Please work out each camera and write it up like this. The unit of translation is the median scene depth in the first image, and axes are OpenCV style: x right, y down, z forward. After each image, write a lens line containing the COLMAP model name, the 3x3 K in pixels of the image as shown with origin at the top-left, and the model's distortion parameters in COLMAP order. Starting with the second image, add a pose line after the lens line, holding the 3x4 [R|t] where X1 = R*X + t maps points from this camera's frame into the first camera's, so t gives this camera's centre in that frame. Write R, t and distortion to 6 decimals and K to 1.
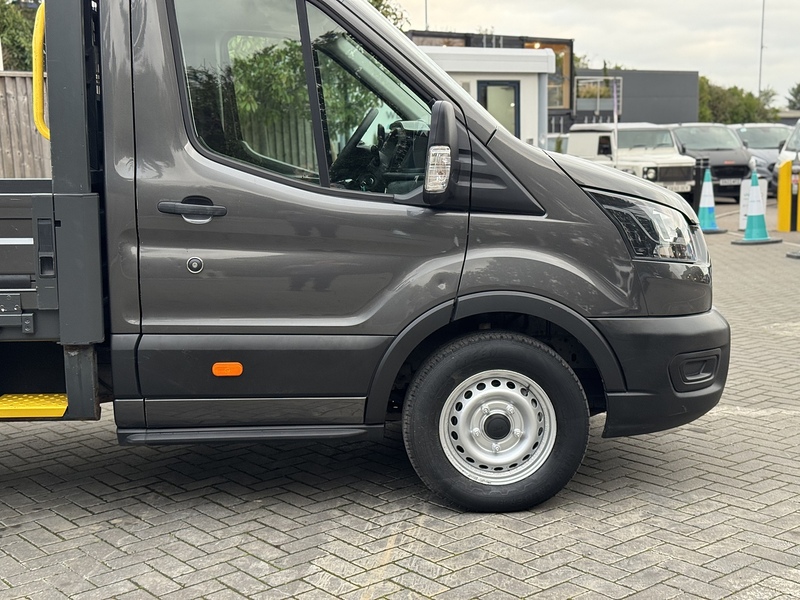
lens RADIAL K [[1110.7, 0, 404.2], [0, 1110.7, 302.3], [0, 0, 1]] dist [0.185936, -0.397500]
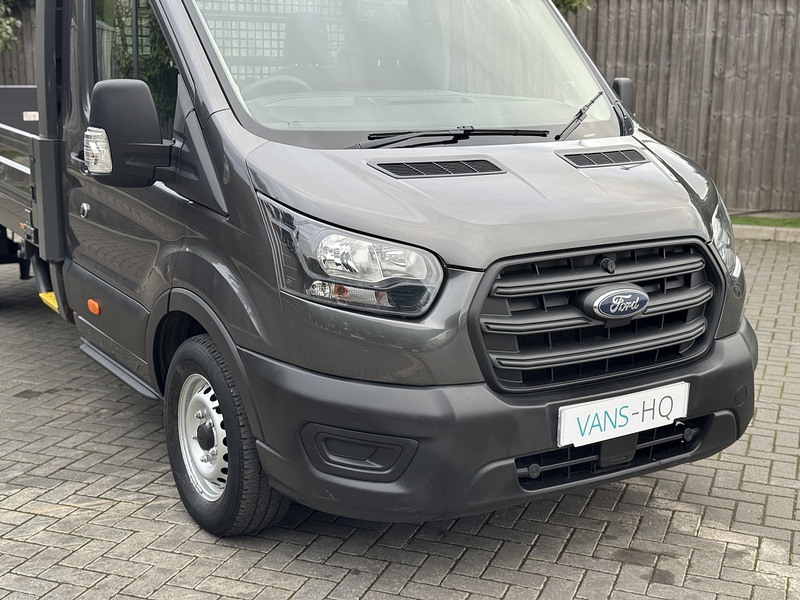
lens RADIAL K [[1110.7, 0, 404.2], [0, 1110.7, 302.3], [0, 0, 1]] dist [0.185936, -0.397500]
pose [[0.513079, 0.225737, -0.828126, 0.896646], [-0.147581, 0.973631, 0.173963, -0.179237], [0.845559, 0.032959, 0.532864, 0.635163]]
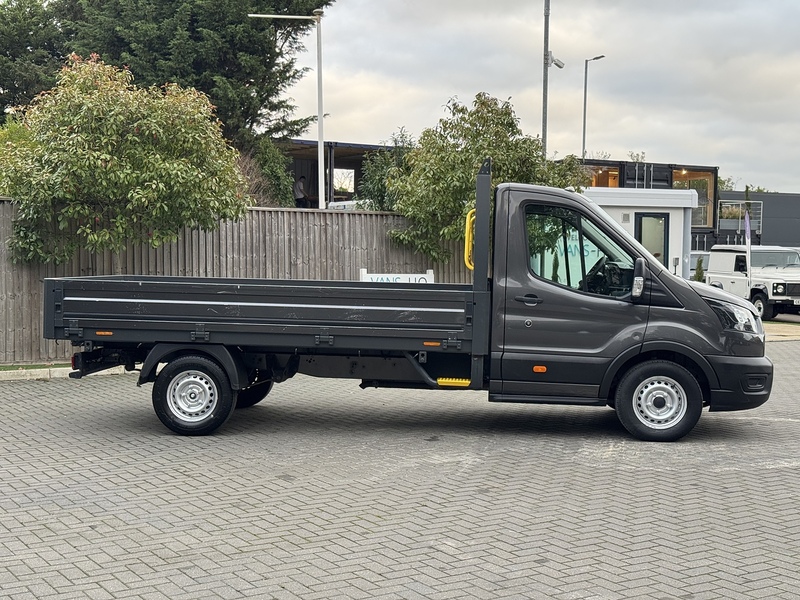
lens RADIAL K [[1110.7, 0, 404.2], [0, 1110.7, 302.3], [0, 0, 1]] dist [0.185936, -0.397500]
pose [[0.991648, 0.037305, -0.123459, -0.150662], [-0.048360, 0.994964, -0.087791, 0.132906], [0.119562, 0.093029, 0.988459, -1.273412]]
